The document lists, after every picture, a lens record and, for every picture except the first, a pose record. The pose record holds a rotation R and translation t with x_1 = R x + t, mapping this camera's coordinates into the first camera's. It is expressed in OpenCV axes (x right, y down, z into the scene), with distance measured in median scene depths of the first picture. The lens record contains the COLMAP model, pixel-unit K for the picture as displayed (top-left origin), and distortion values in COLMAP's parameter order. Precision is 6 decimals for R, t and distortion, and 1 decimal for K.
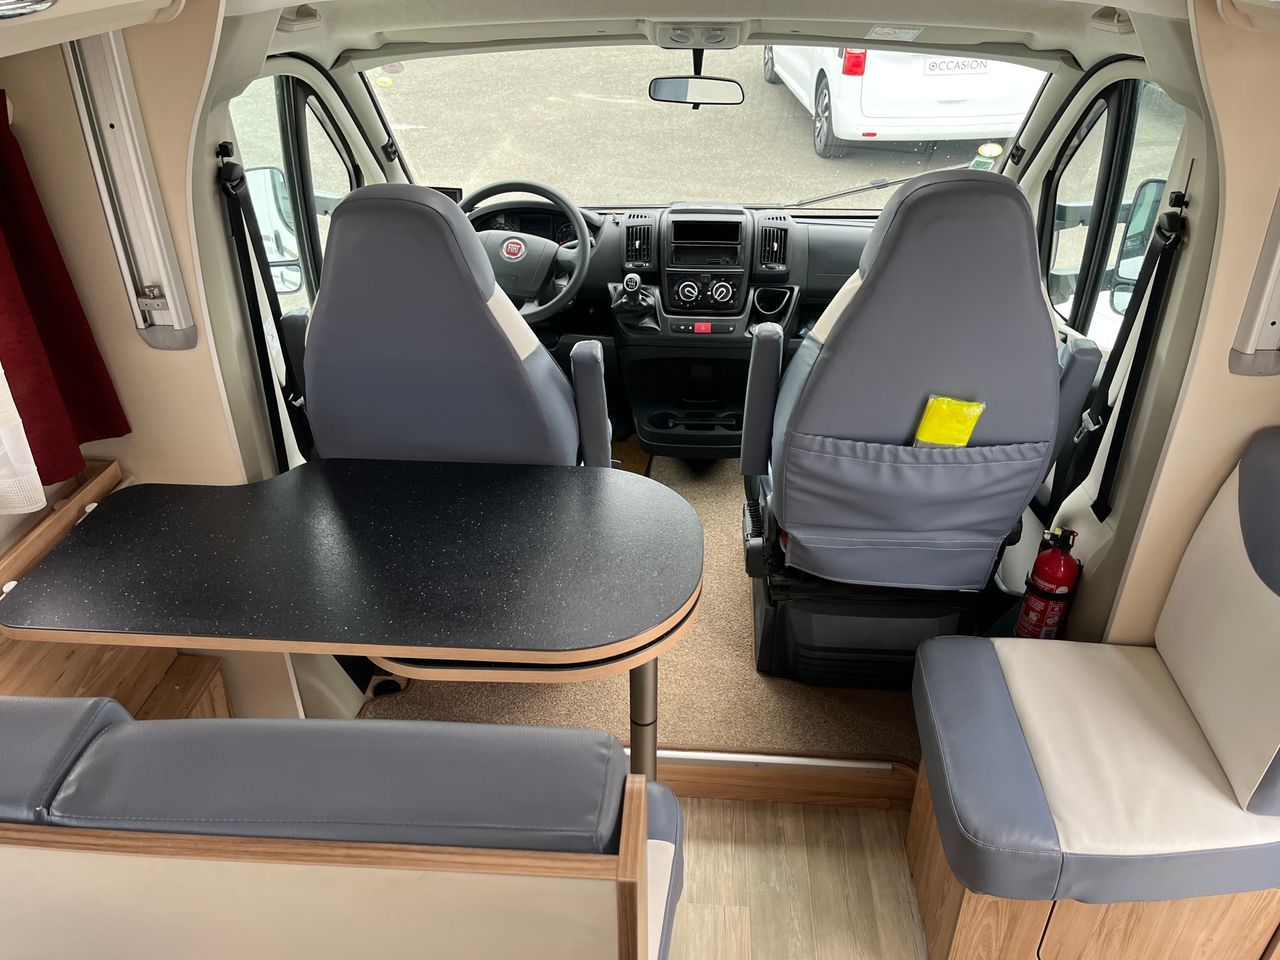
lens RADIAL K [[963.6, 0, 628.8], [0, 963.6, 478.8], [0, 0, 1]] dist [0.064713, -0.085700]
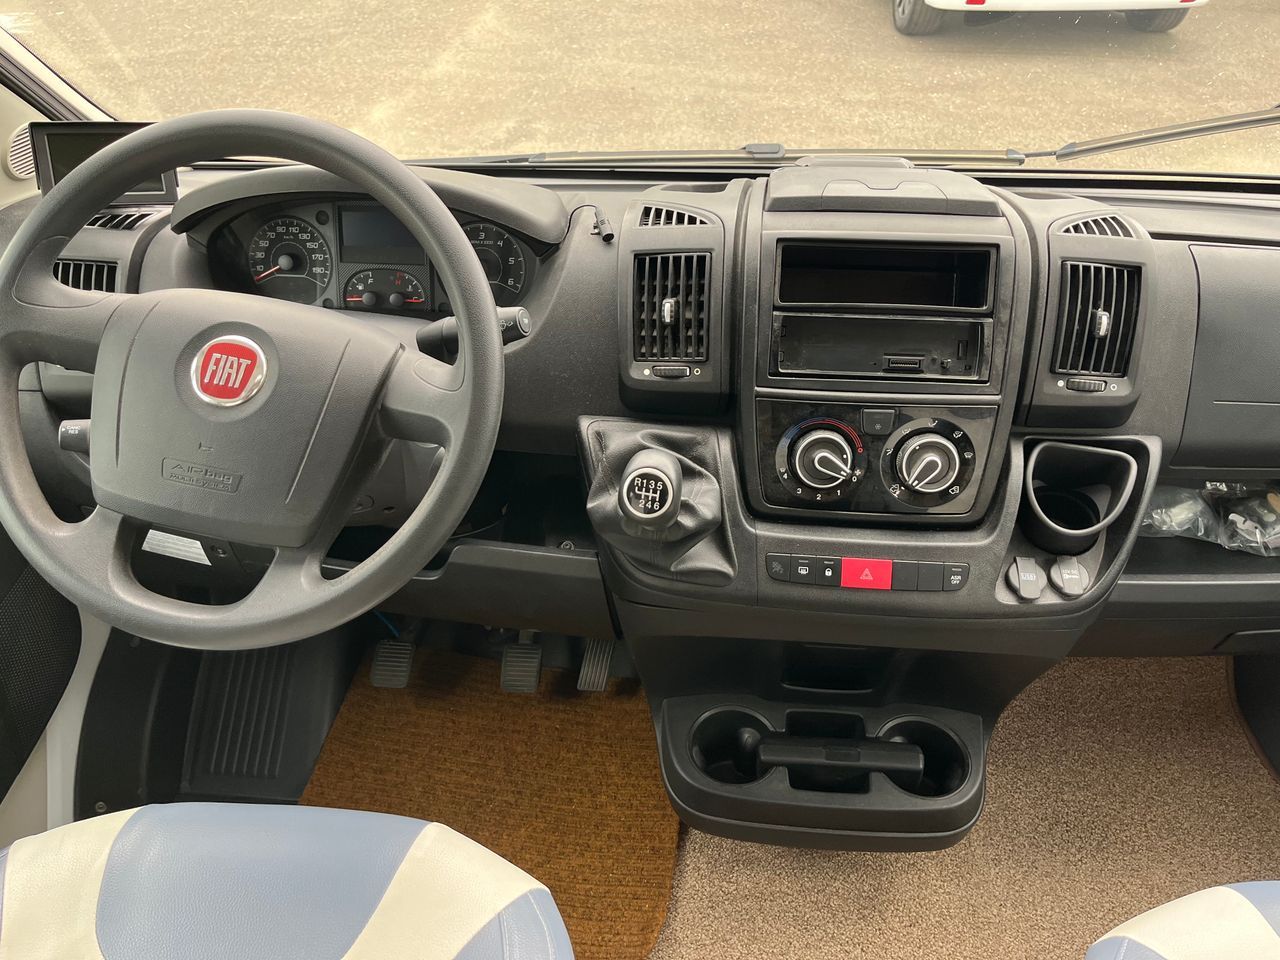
lens RADIAL K [[963.6, 0, 640.2], [0, 963.6, 481.3], [0, 0, 1]] dist [0.064713, -0.085700]
pose [[0.999966, 0.002946, -0.007703, 0.001250], [-0.002090, 0.994057, 0.108838, -0.120533], [0.007978, -0.108818, 0.994030, 0.365968]]
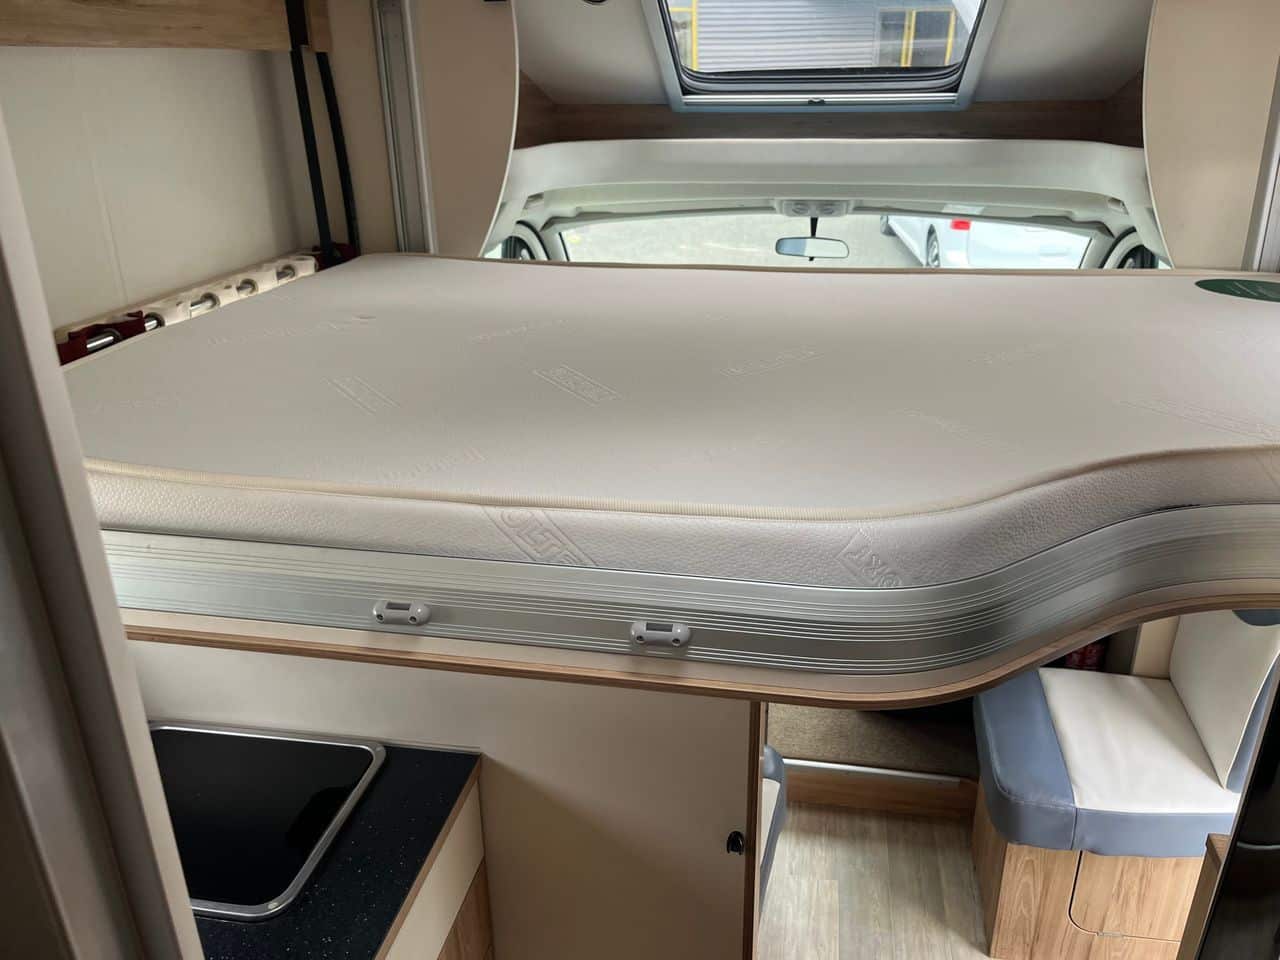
lens RADIAL K [[963.6, 0, 648.3], [0, 963.6, 474.1], [0, 0, 1]] dist [0.064713, -0.085700]
pose [[0.994608, 0.034976, -0.097631, -0.014423], [-0.048305, 0.989298, -0.137682, 0.114738], [0.091770, 0.141656, 0.985653, -0.327340]]
